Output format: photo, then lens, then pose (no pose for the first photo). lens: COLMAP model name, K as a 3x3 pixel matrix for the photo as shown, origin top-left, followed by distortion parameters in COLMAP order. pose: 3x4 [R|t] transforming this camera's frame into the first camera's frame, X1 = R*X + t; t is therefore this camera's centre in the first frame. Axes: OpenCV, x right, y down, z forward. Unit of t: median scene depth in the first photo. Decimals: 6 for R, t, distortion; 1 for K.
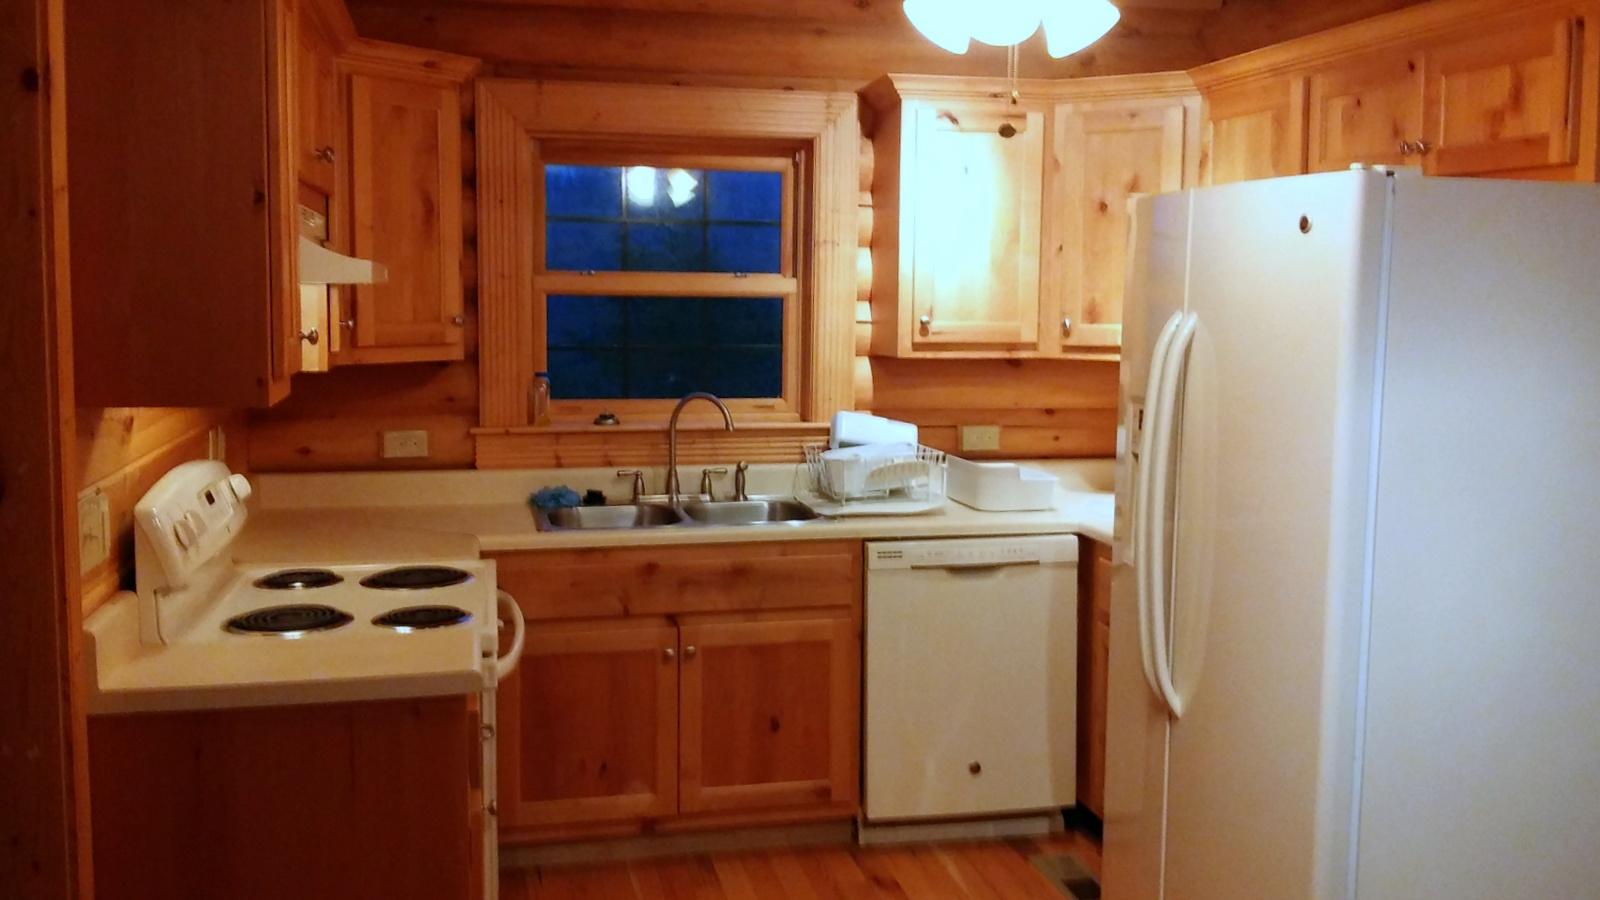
lens RADIAL K [[1449.6, 0, 800.0], [0, 1449.6, 450.0], [0, 0, 1]] dist [0.126806, -0.339376]
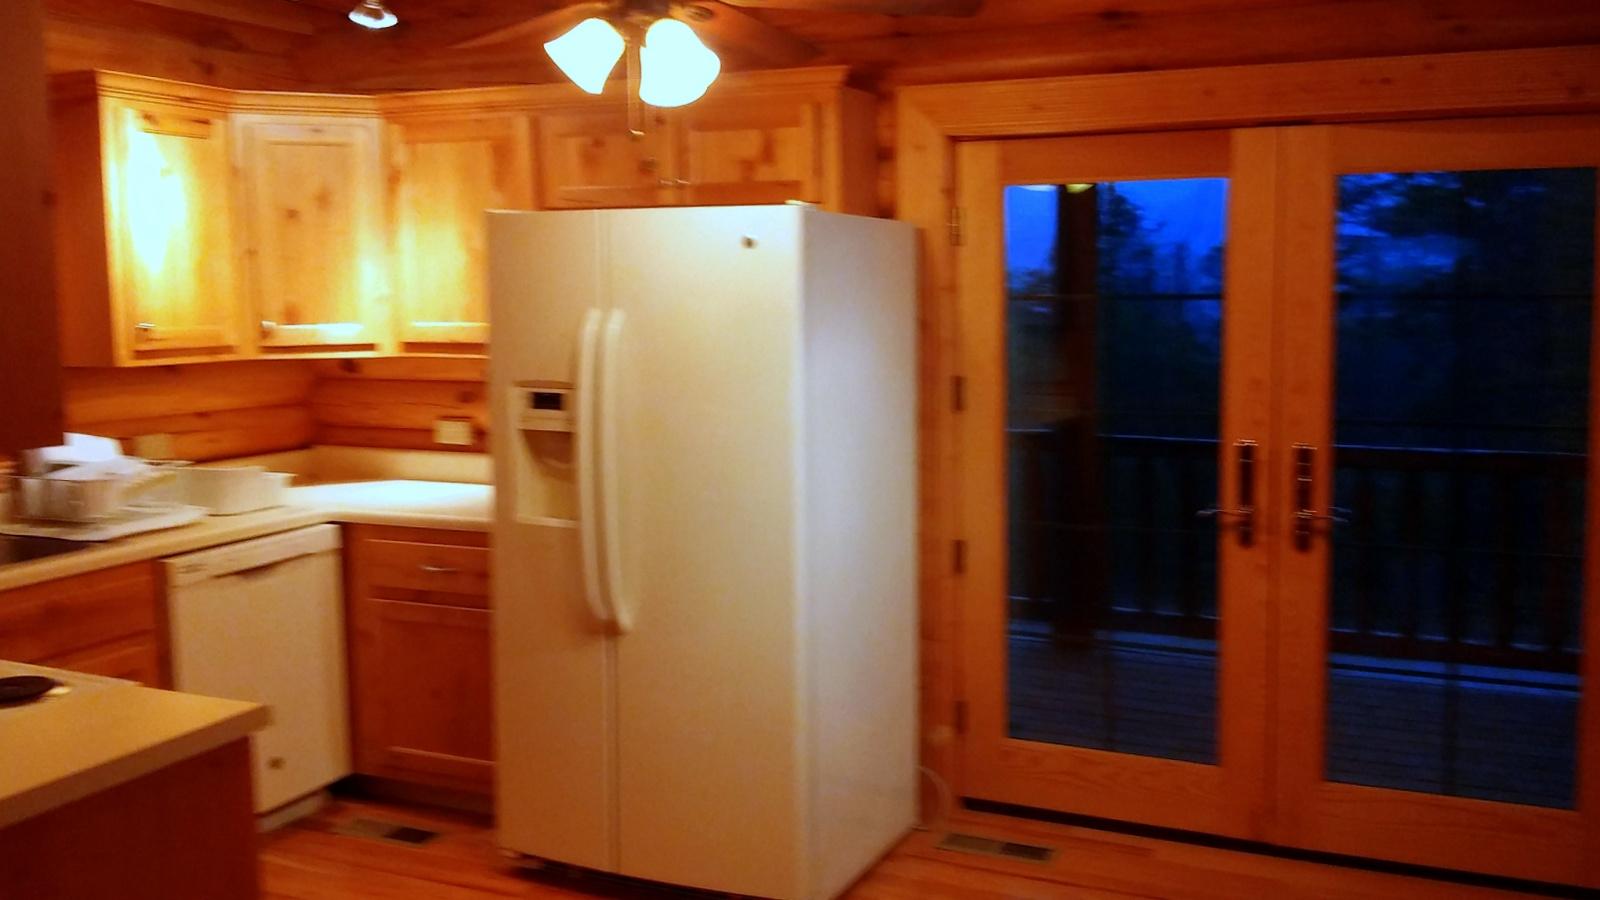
lens RADIAL K [[1446.2, 0, 800.0], [0, 1446.2, 450.0], [0, 0, 1]] dist [0.004731, 0.003410]
pose [[0.601260, -0.104267, 0.792221, -0.435208], [0.102587, 0.993318, 0.052874, -0.015056], [-0.792440, 0.049480, 0.607939, 0.082265]]
